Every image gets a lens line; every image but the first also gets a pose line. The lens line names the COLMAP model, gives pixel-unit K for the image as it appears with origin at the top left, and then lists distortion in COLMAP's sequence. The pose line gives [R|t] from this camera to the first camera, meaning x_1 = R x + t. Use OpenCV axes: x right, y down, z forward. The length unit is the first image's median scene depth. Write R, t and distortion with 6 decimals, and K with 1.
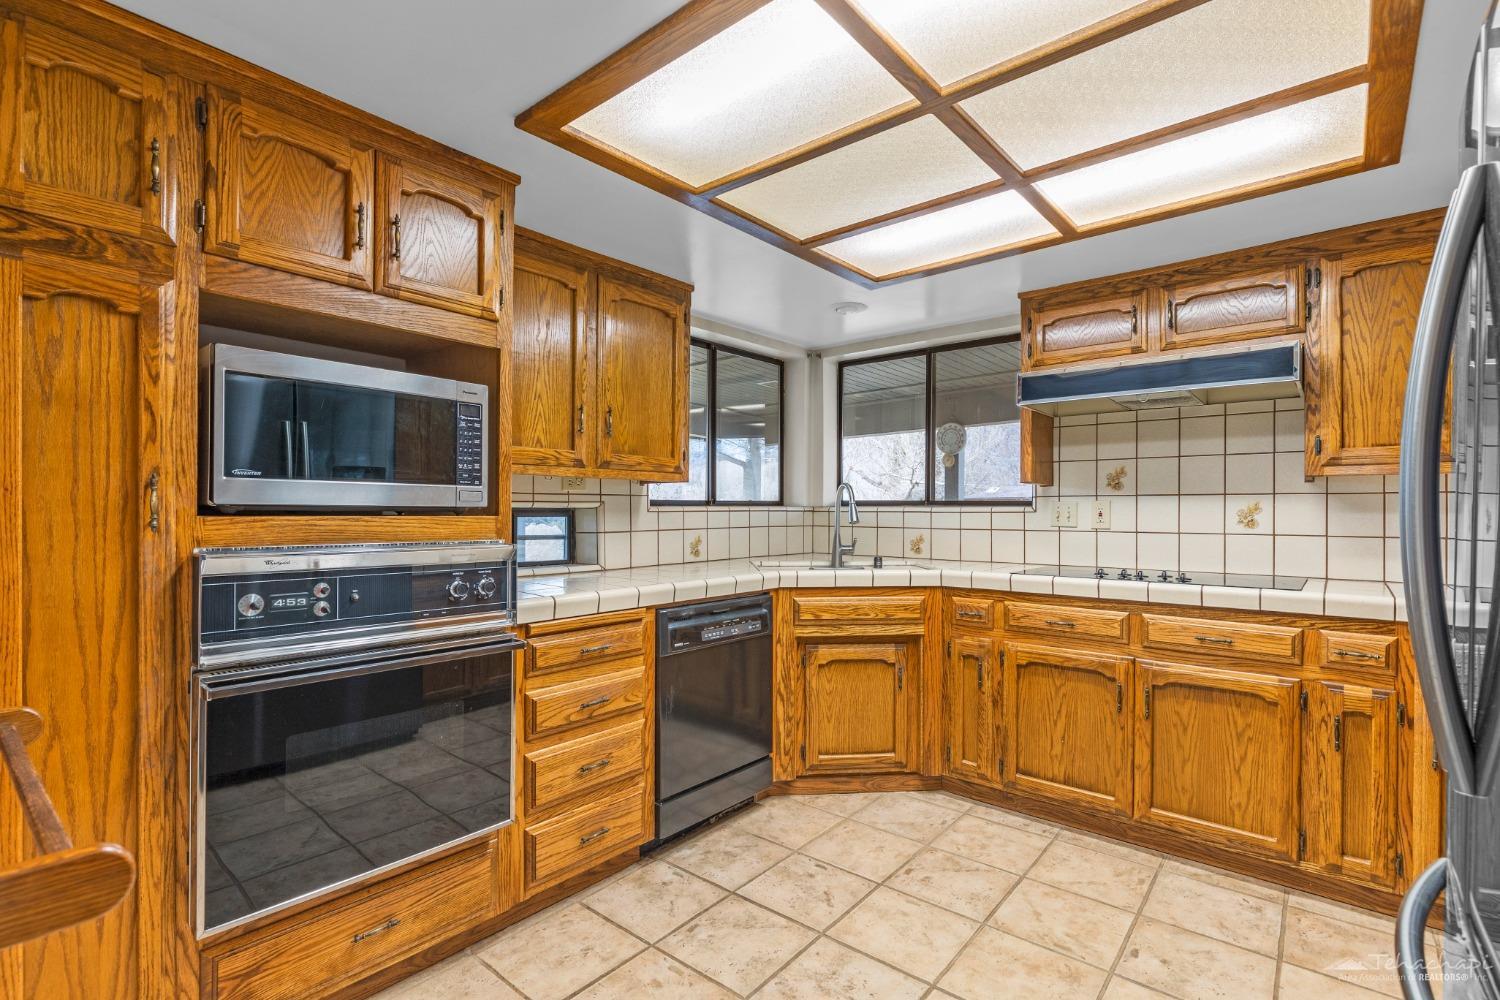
lens RADIAL K [[692.0, 0, 760.0], [0, 692.0, 510.6], [0, 0, 1]] dist [-0.000908, -0.000095]
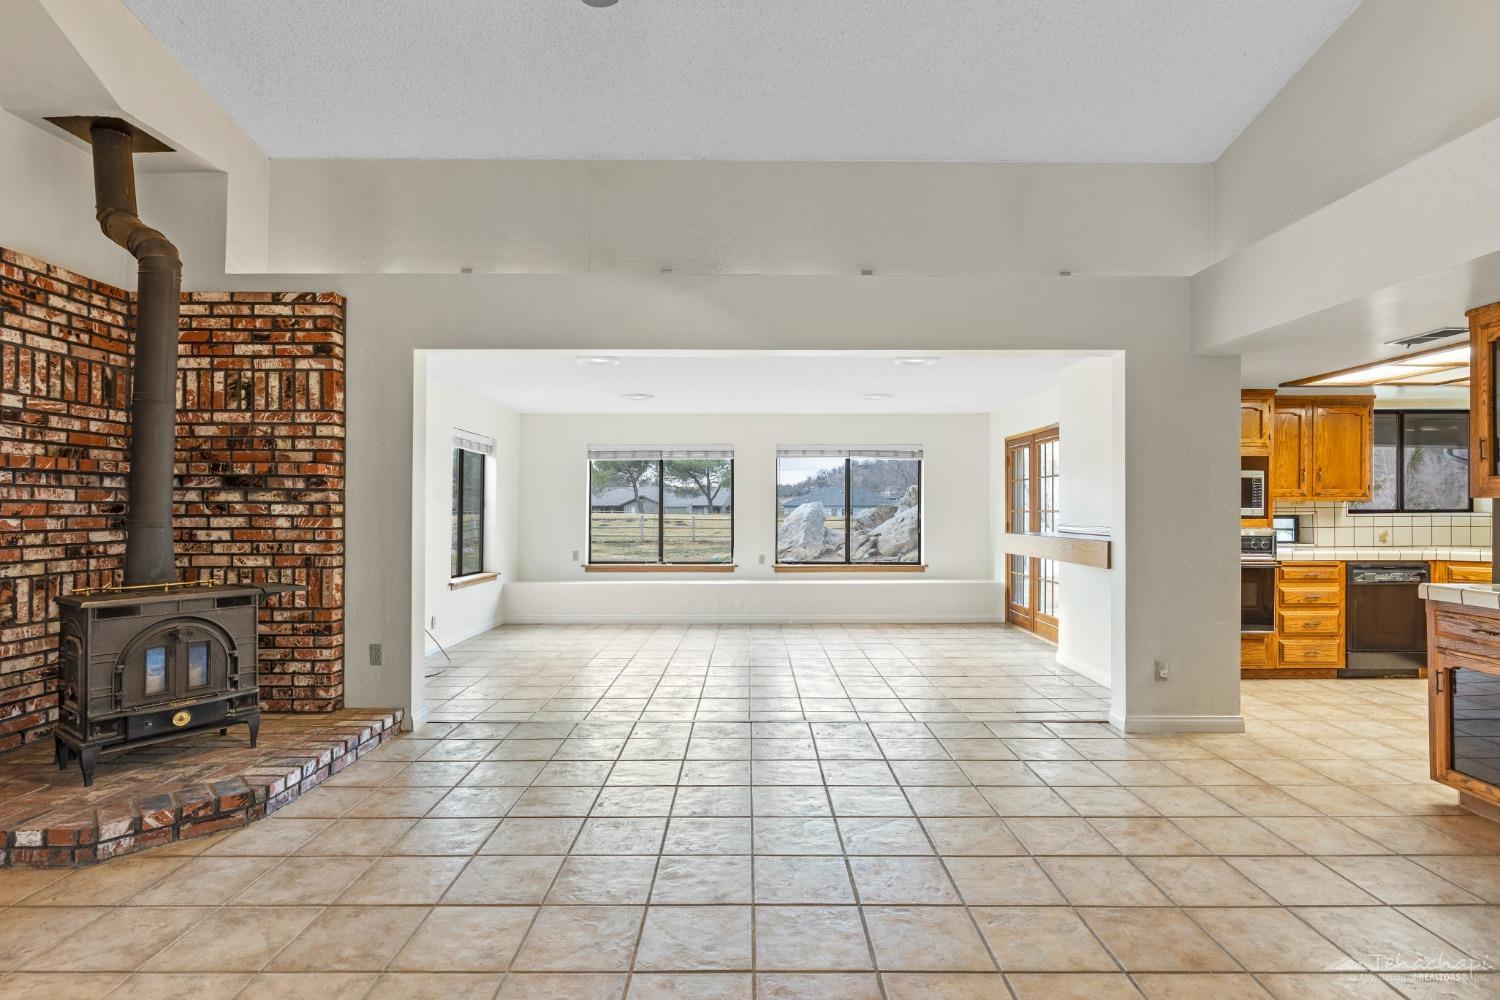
lens RADIAL K [[732.7, 0, 760.4], [0, 732.7, 506.5], [0, 0, 1]] dist [-0.002610, -0.001066]
pose [[0.638749, -0.003614, -0.769406, 0.431037], [0.000751, 0.999991, -0.004074, -0.023776], [0.769415, 0.002024, 0.638746, -1.834322]]
